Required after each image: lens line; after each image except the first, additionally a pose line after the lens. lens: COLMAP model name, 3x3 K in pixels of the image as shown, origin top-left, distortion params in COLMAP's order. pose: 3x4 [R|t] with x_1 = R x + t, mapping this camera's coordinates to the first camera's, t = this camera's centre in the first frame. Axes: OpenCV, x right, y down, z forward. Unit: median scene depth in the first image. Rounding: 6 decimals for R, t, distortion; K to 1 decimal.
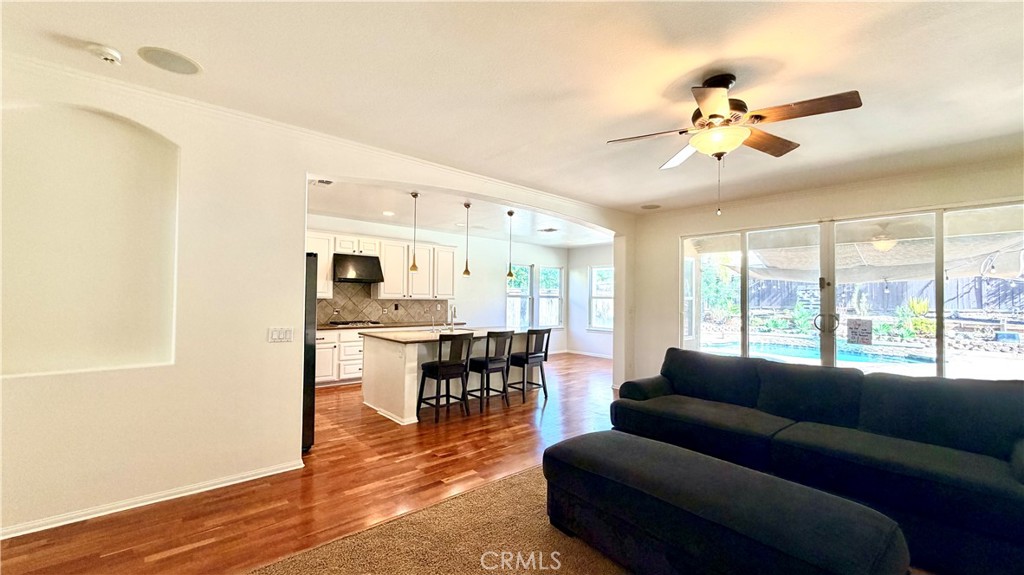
lens RADIAL K [[409.2, 0, 510.2], [0, 409.2, 290.3], [0, 0, 1]] dist [0.001256, 0.000209]
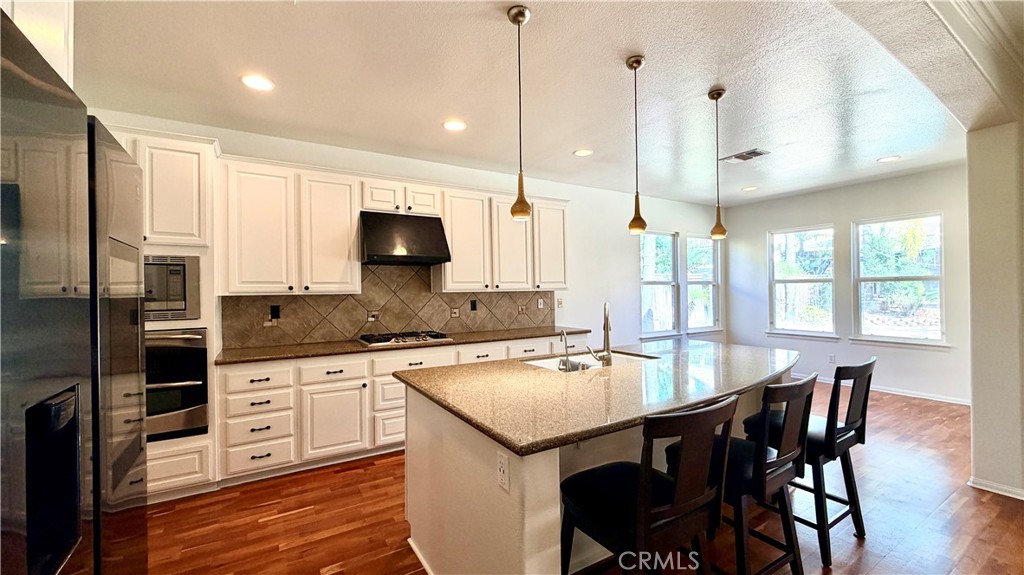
lens RADIAL K [[409.2, 0, 510.2], [0, 409.2, 290.3], [0, 0, 1]] dist [0.001256, 0.000209]
pose [[0.985022, -0.026704, -0.170349, -0.136245], [0.030284, 0.999371, 0.018454, 0.010715], [0.169749, -0.023337, 0.985211, 0.466145]]
